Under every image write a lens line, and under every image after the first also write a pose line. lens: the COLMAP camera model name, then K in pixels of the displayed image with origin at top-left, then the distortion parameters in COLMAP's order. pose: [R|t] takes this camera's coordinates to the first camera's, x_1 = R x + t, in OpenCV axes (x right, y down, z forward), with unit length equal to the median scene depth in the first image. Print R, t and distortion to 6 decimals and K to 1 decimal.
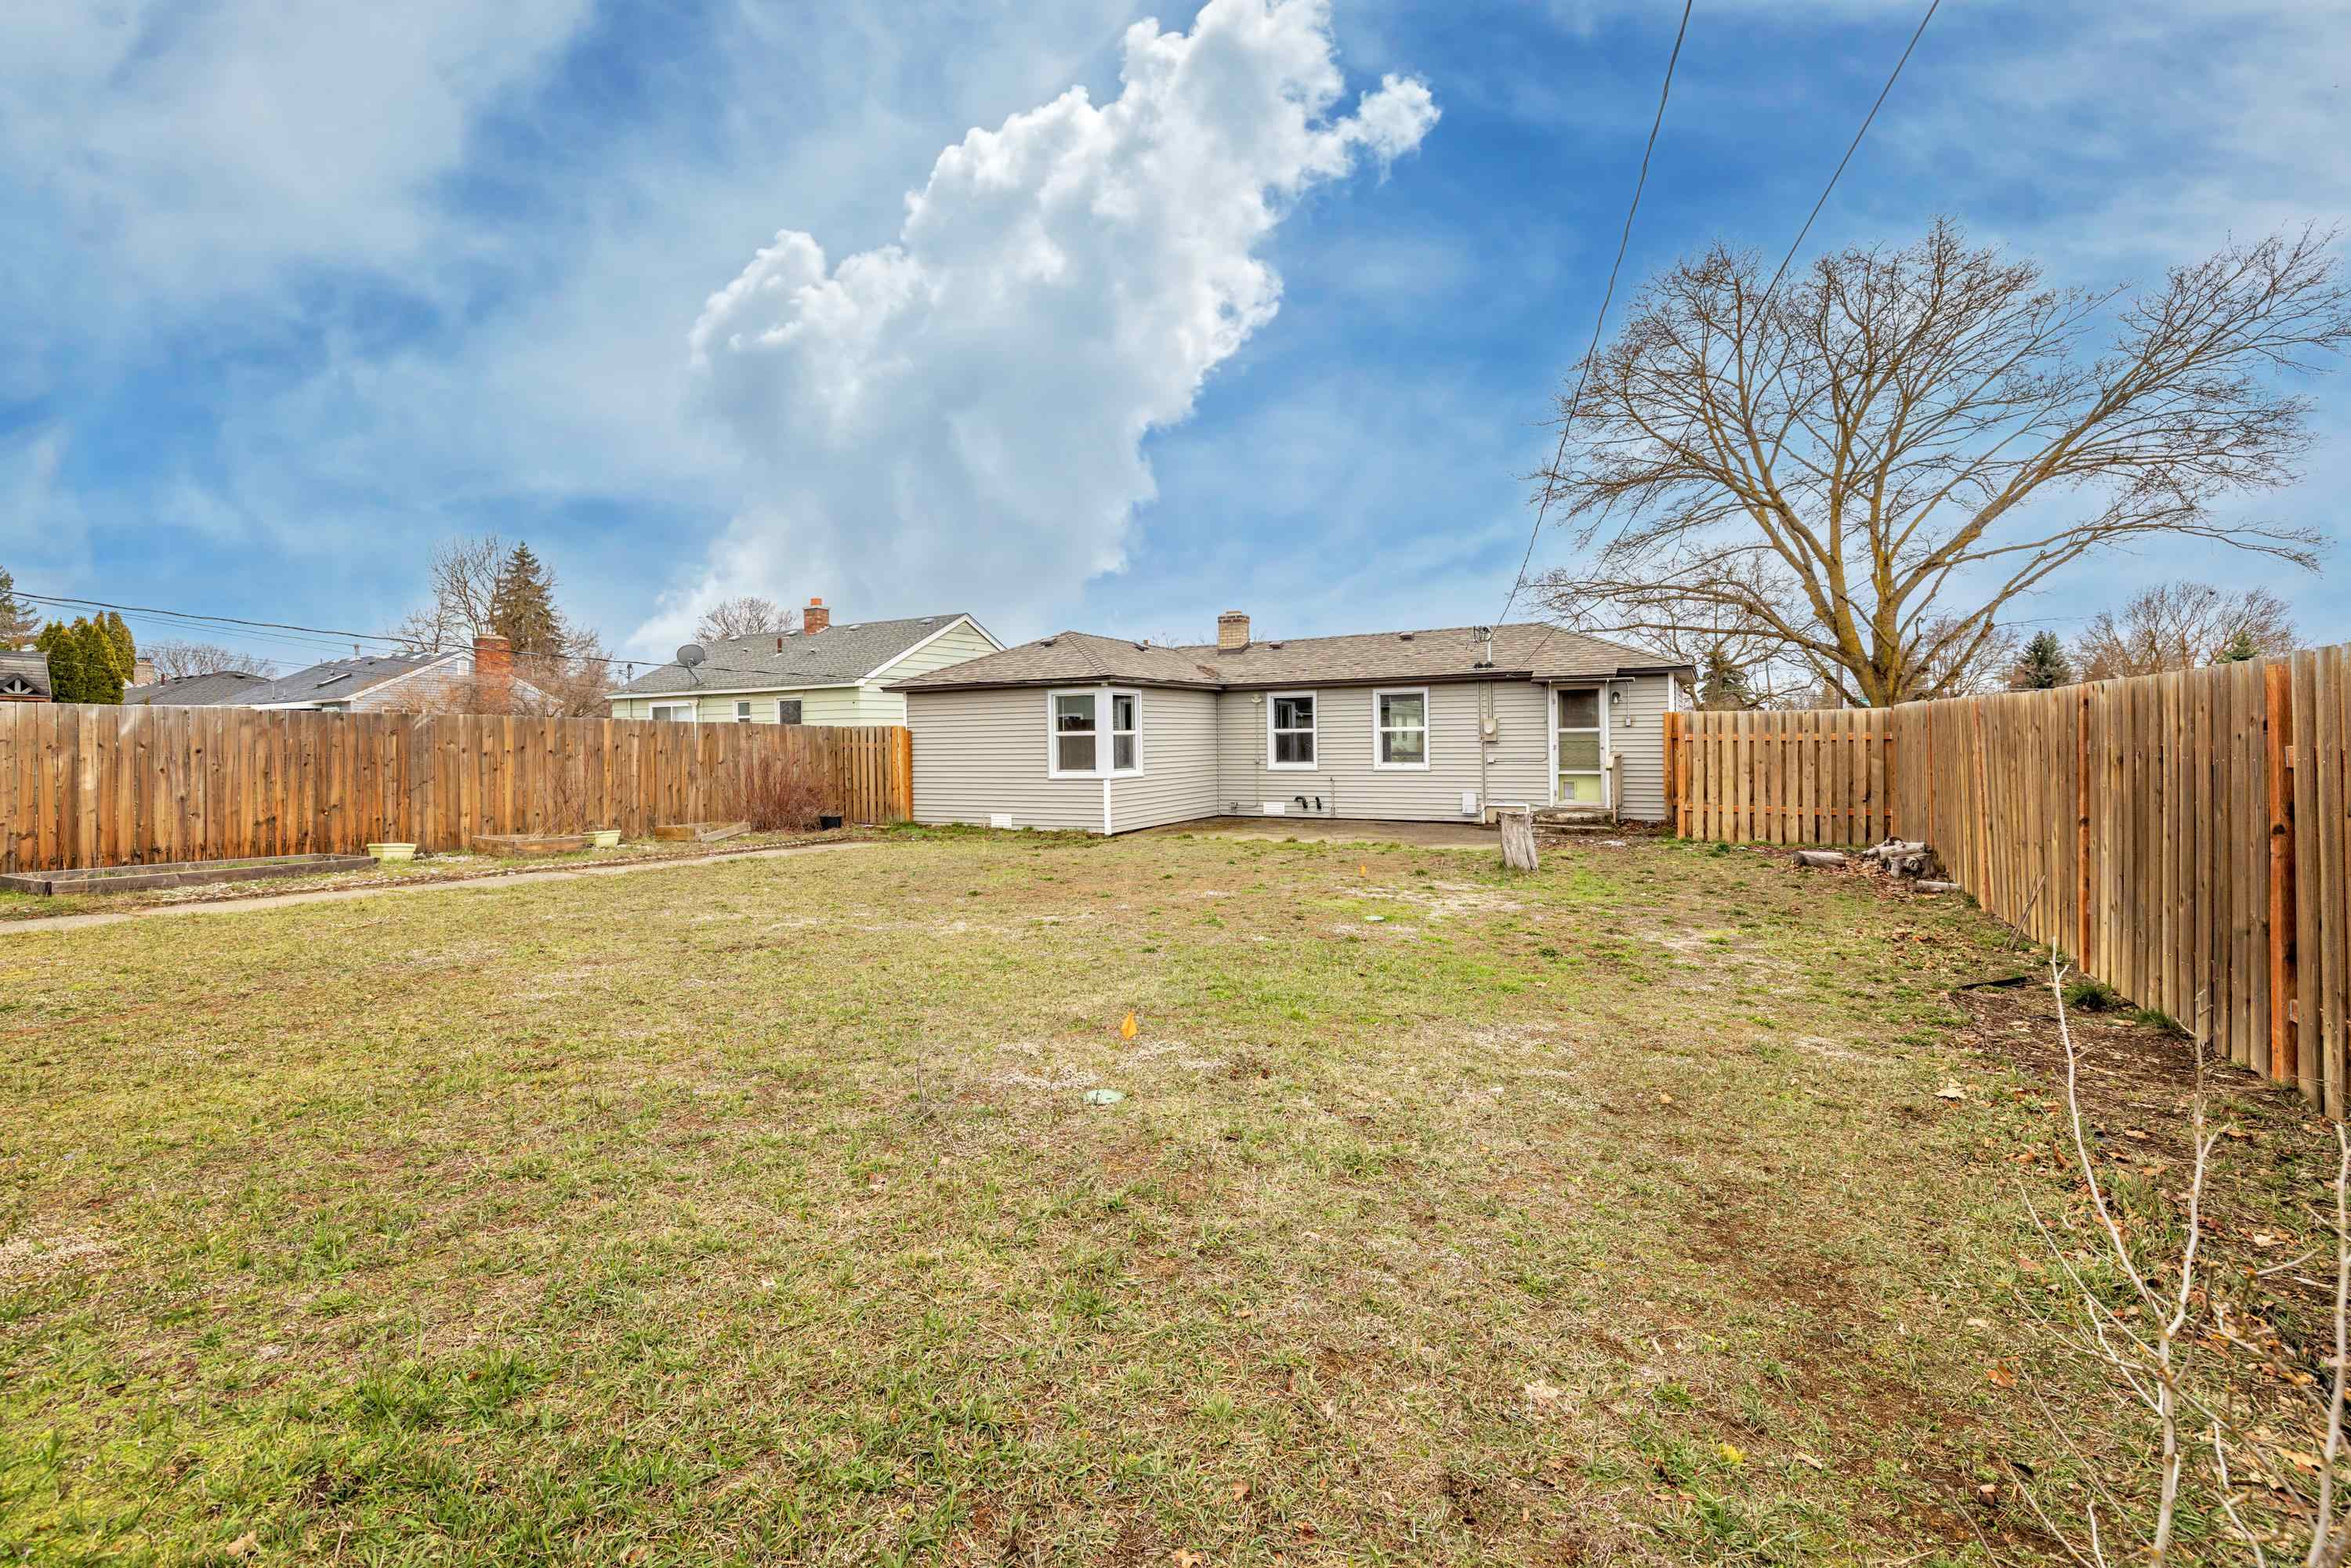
lens RADIAL K [[997.6, 0, 1093.2], [0, 997.6, 786.0], [0, 0, 1]] dist [0.001101, 0.000020]
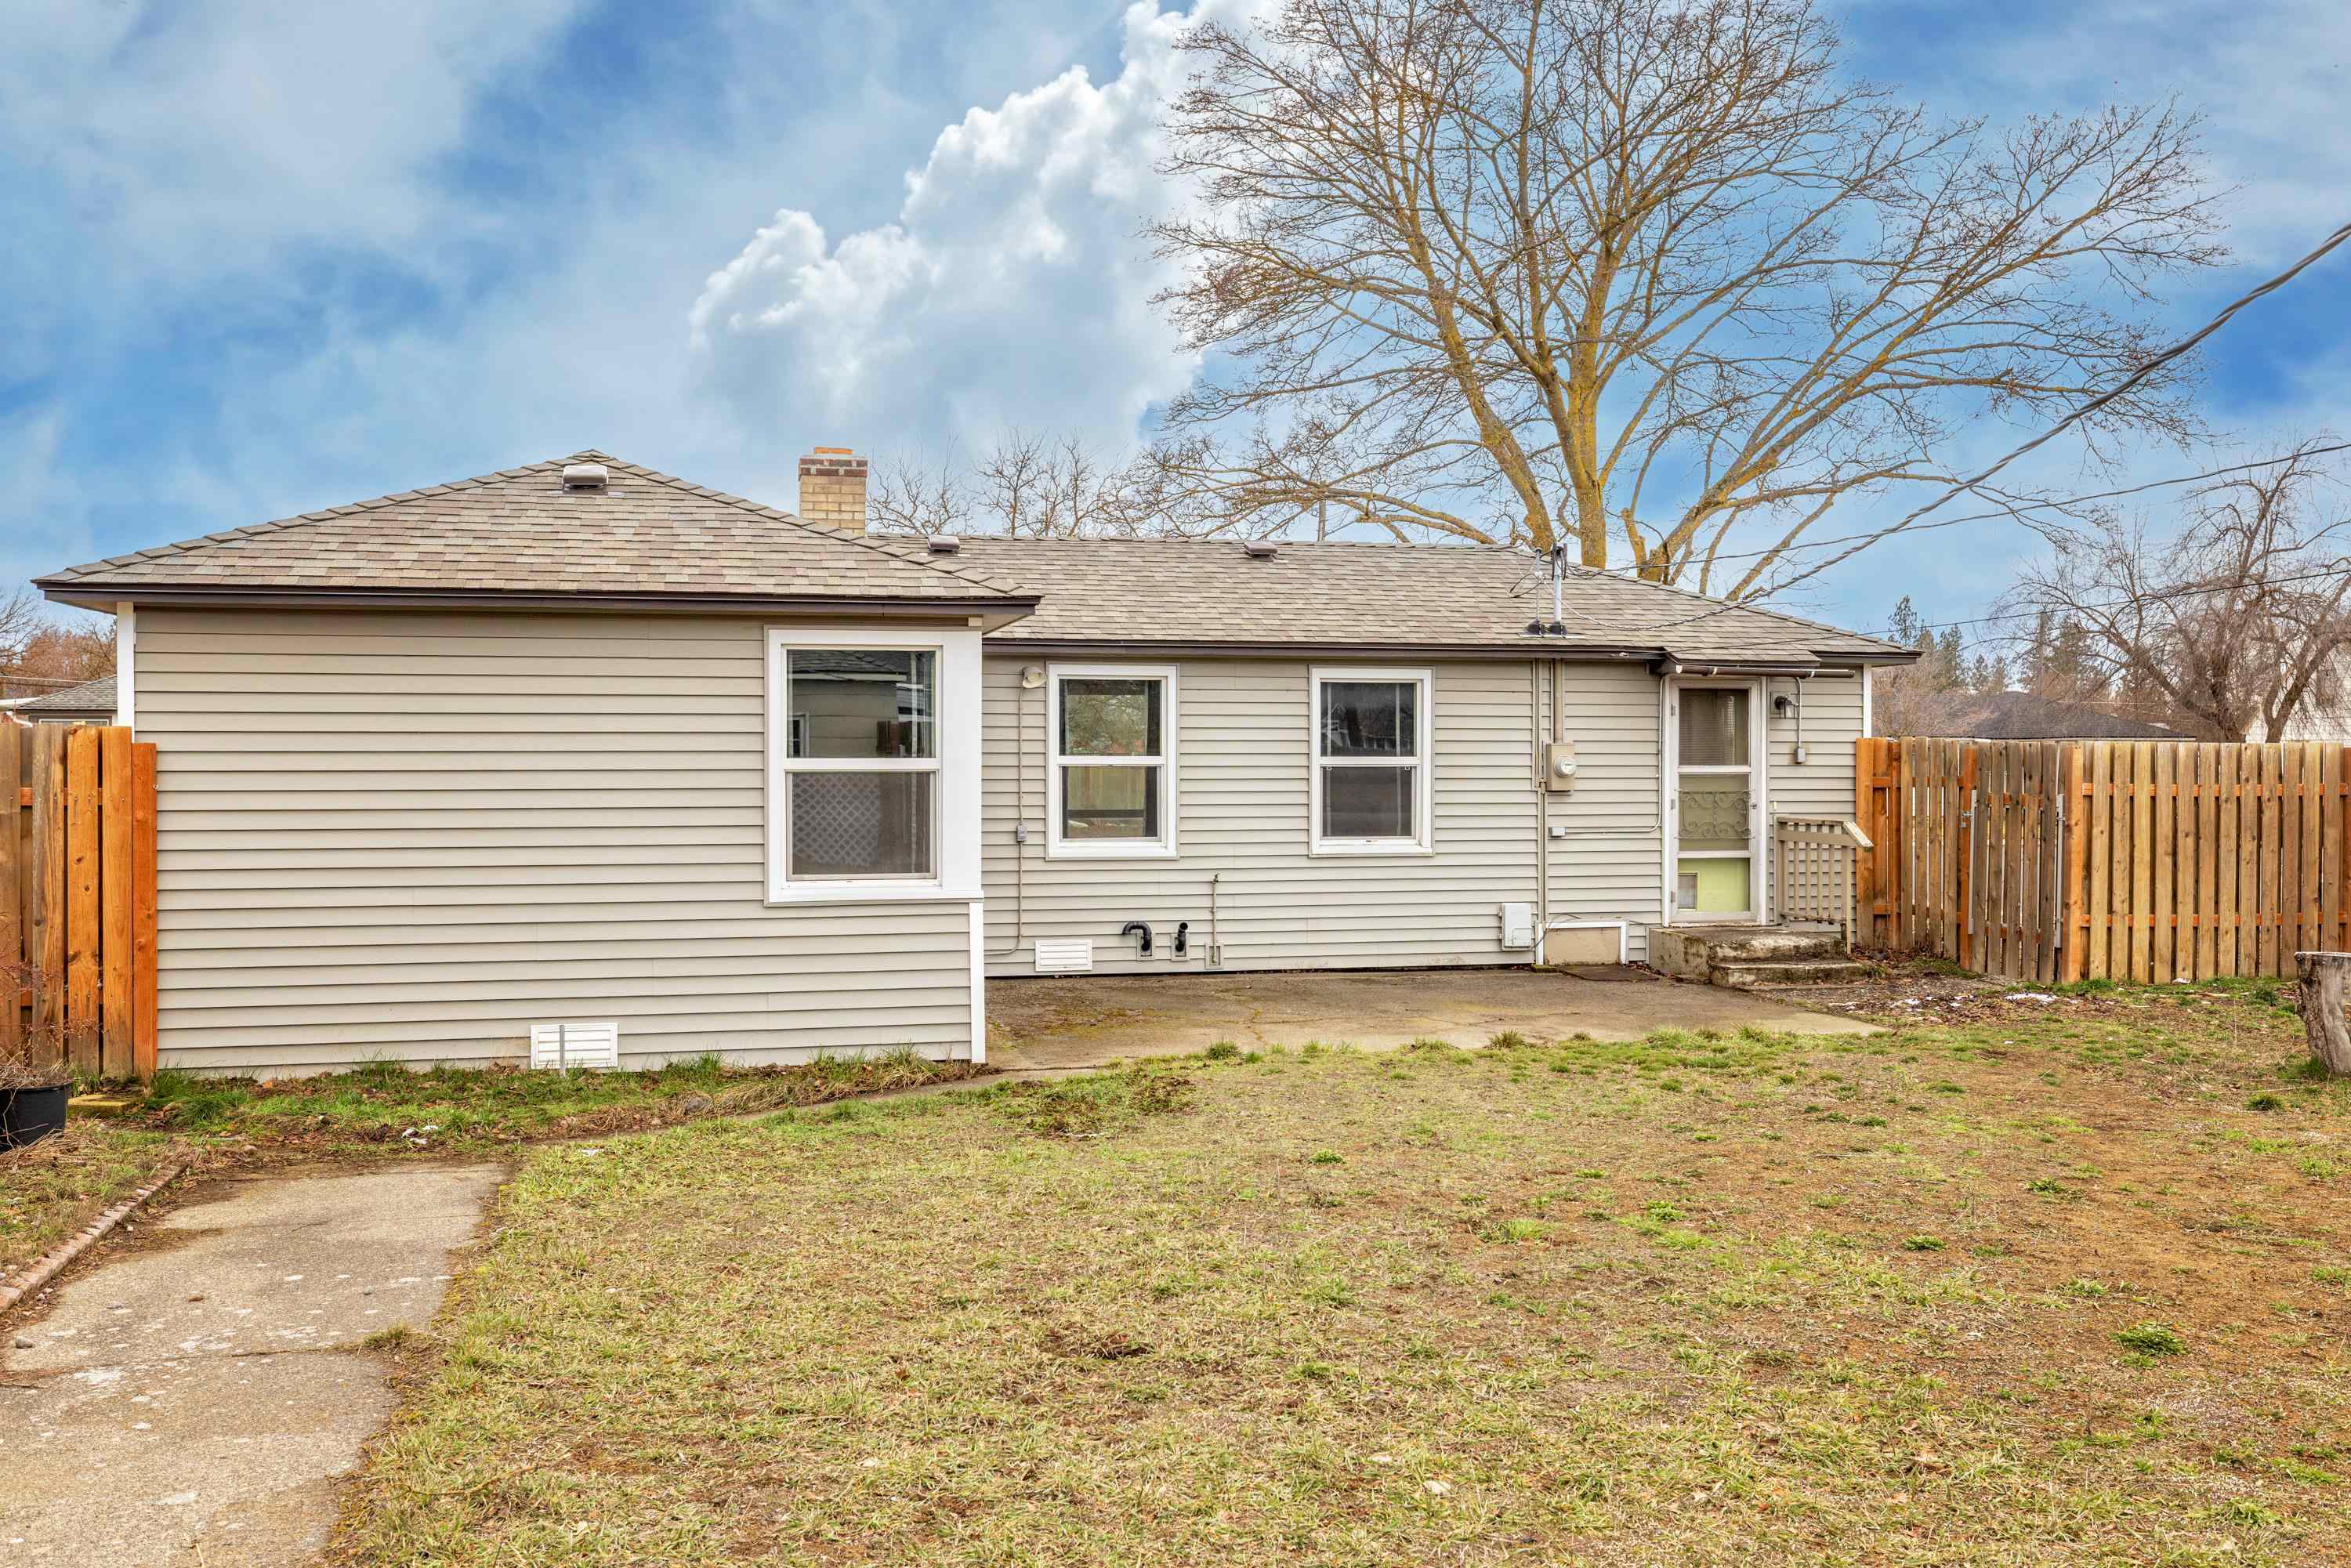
lens RADIAL K [[2093.1, 0, 1175.5], [0, 2093.1, 784.0], [0, 0, 1]] dist [0.002773, -0.000101]
pose [[0.720478, 0.004774, 0.693461, -0.428242], [0.021607, 0.999336, -0.029328, -0.023746], [-0.693141, 0.036114, 0.719897, 0.429780]]
